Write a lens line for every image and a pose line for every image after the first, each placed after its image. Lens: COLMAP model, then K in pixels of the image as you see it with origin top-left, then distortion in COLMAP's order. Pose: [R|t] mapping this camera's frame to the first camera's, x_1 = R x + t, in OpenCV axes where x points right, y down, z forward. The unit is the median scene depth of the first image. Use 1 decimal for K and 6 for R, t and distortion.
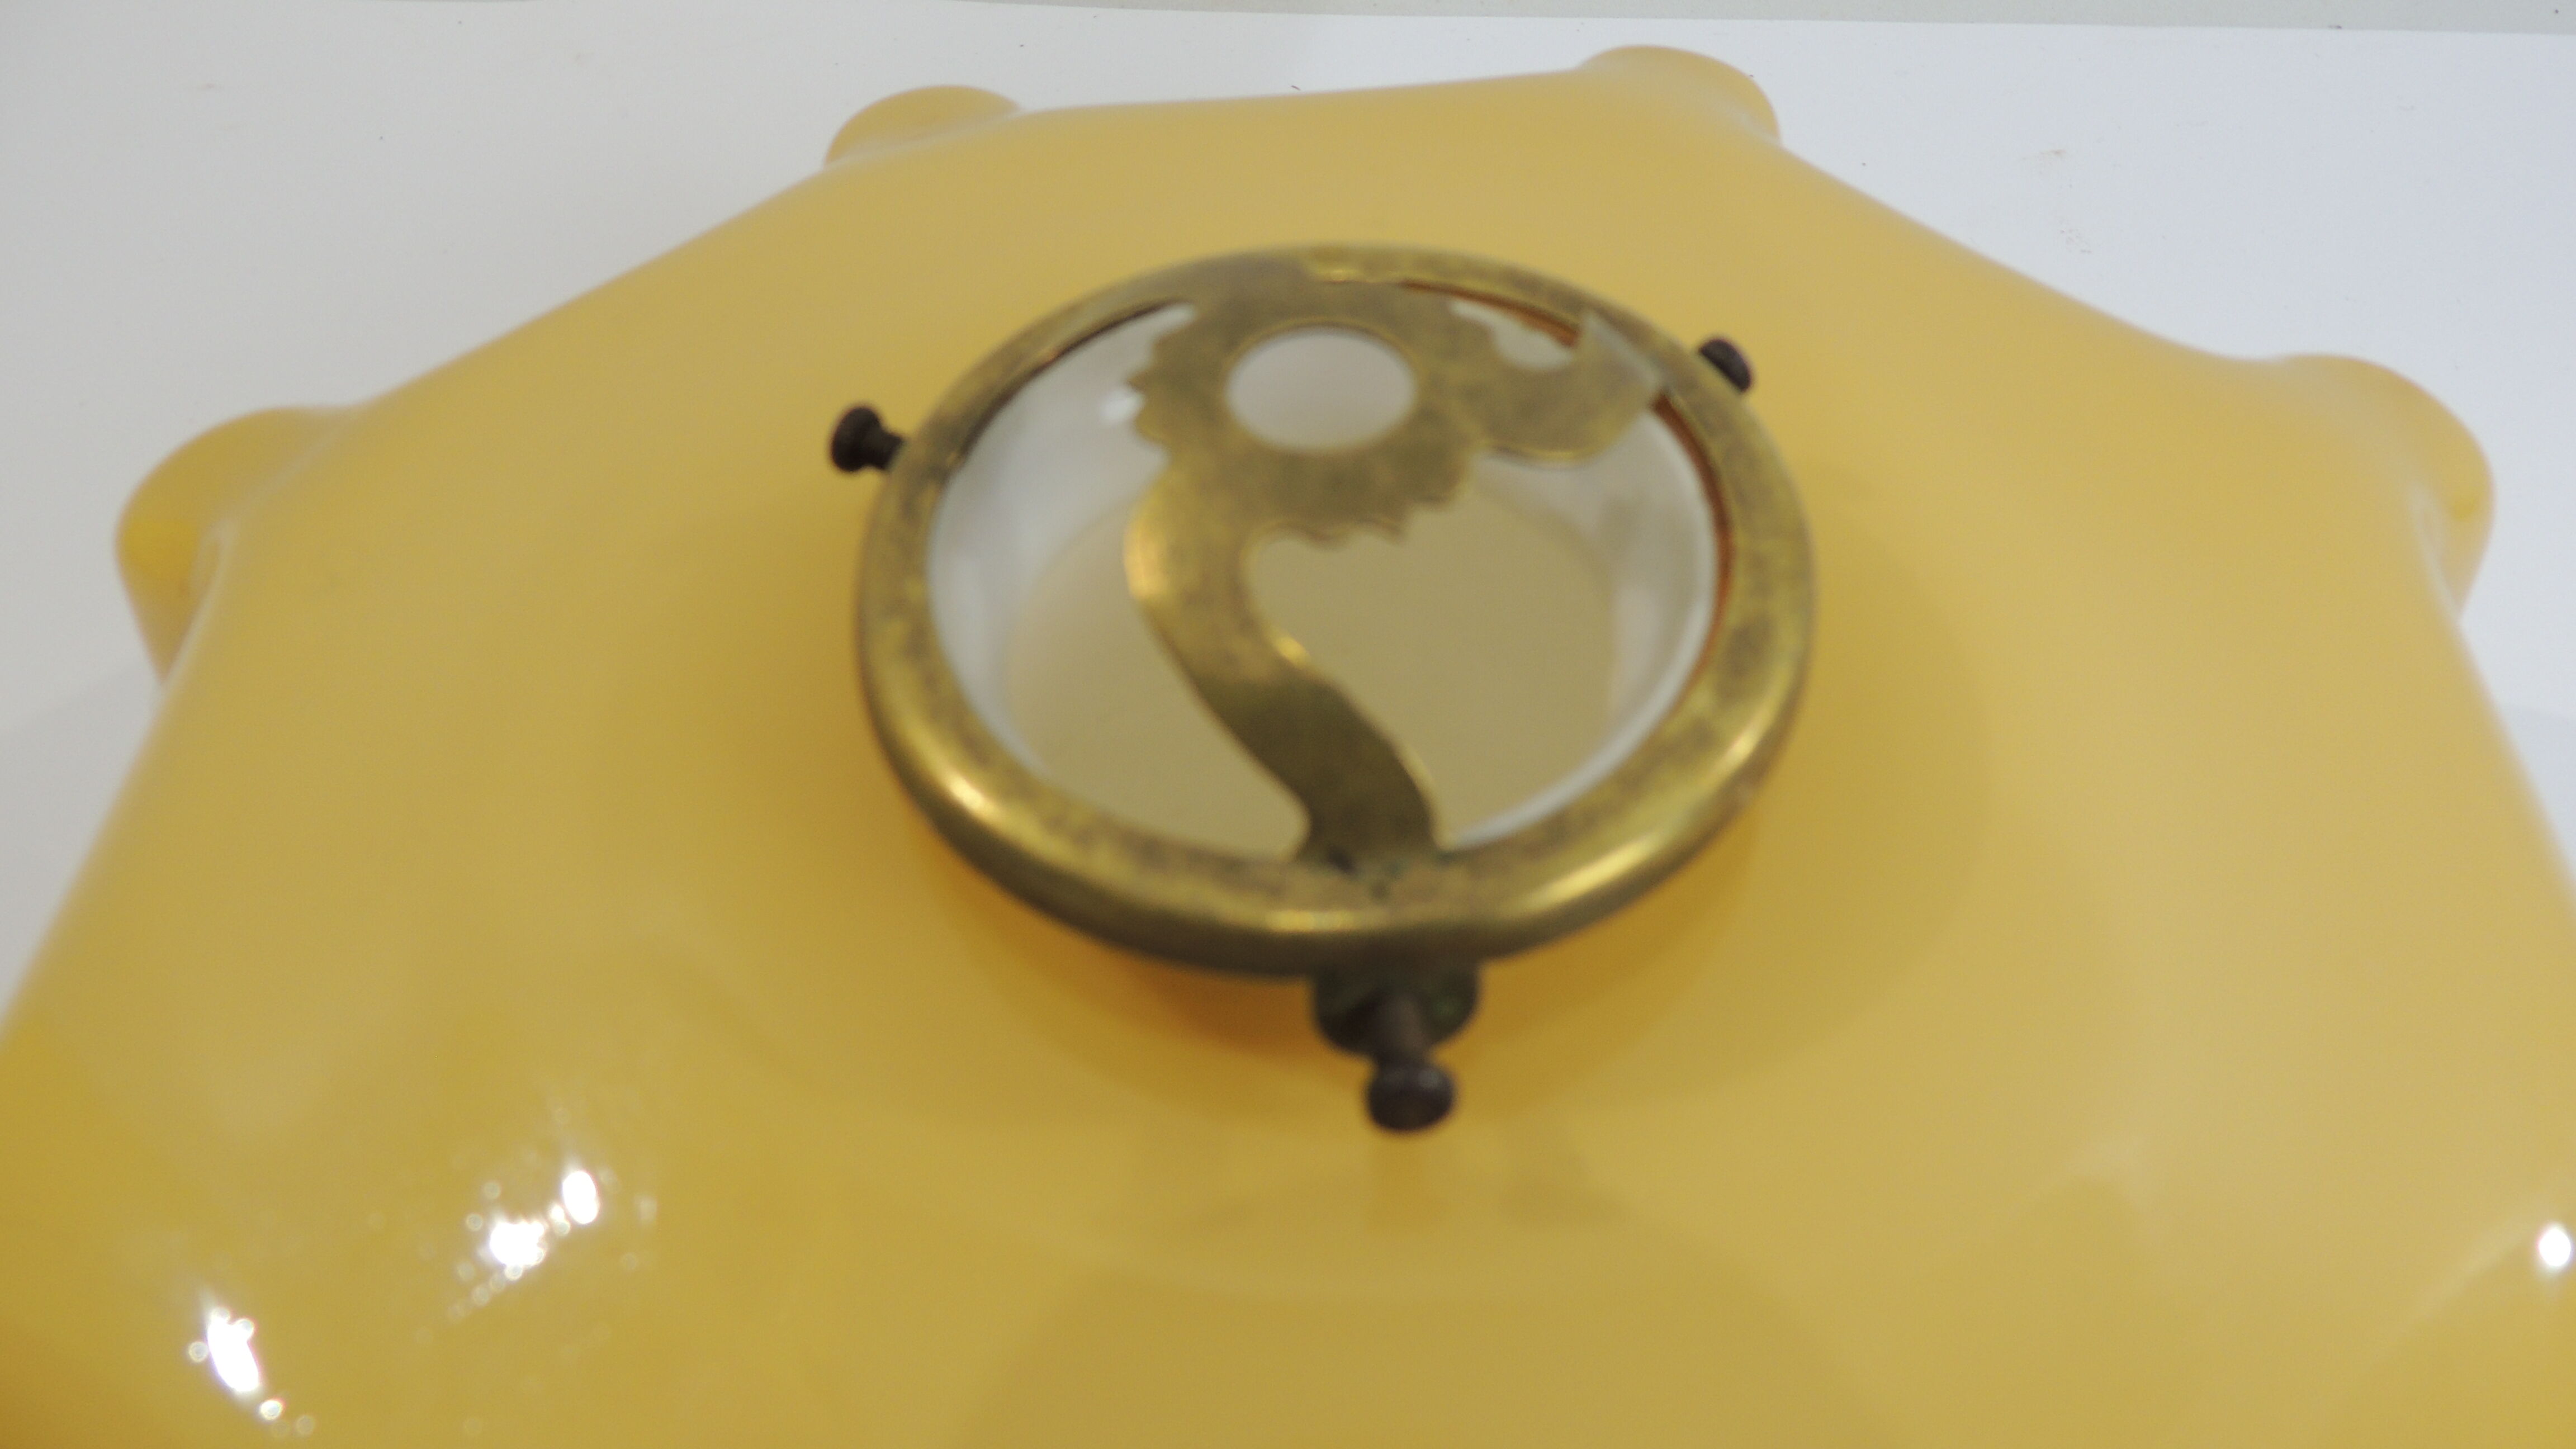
lens RADIAL K [[2205.8, 0, 1288.0], [0, 2205.8, 724.5], [0, 0, 1]] dist [0.007585, 0.009078]
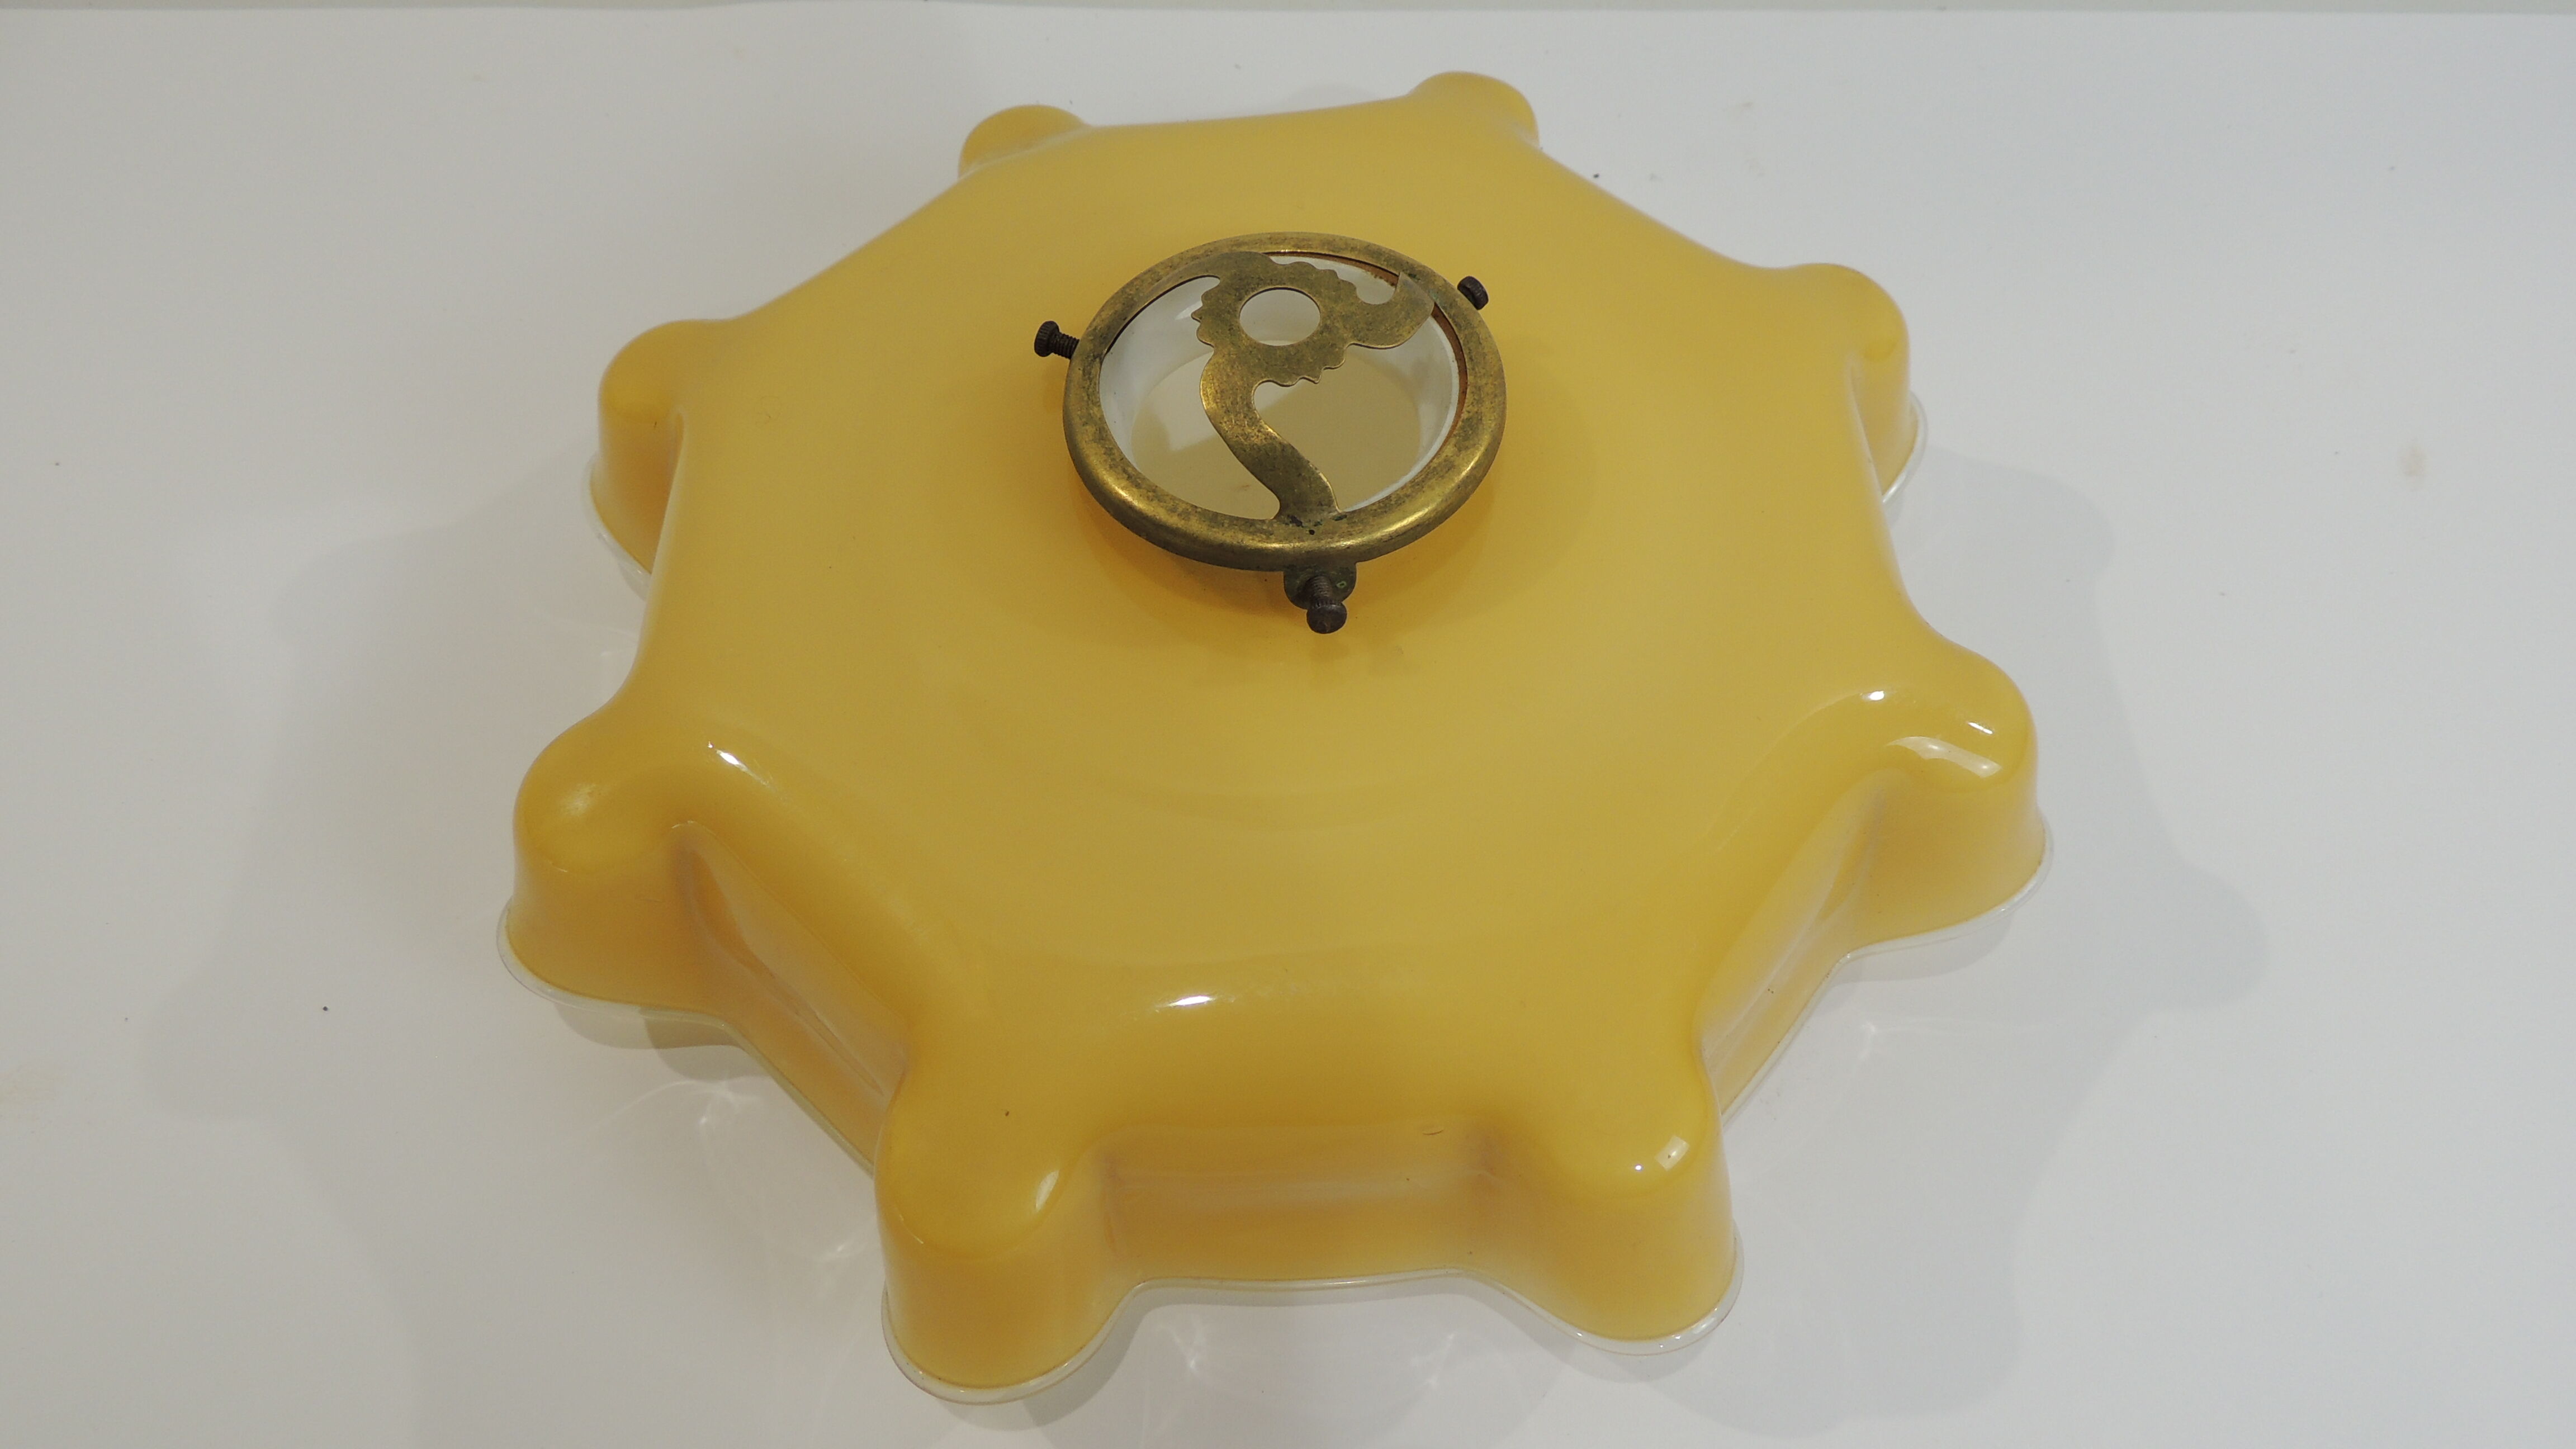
lens RADIAL K [[2205.8, 0, 1288.0], [0, 2205.8, 724.5], [0, 0, 1]] dist [0.007585, 0.009078]
pose [[0.998974, -0.031343, 0.032677, -0.062384], [0.028783, 0.996687, 0.076067, 0.091147], [-0.034953, -0.075048, 0.996567, -1.264221]]
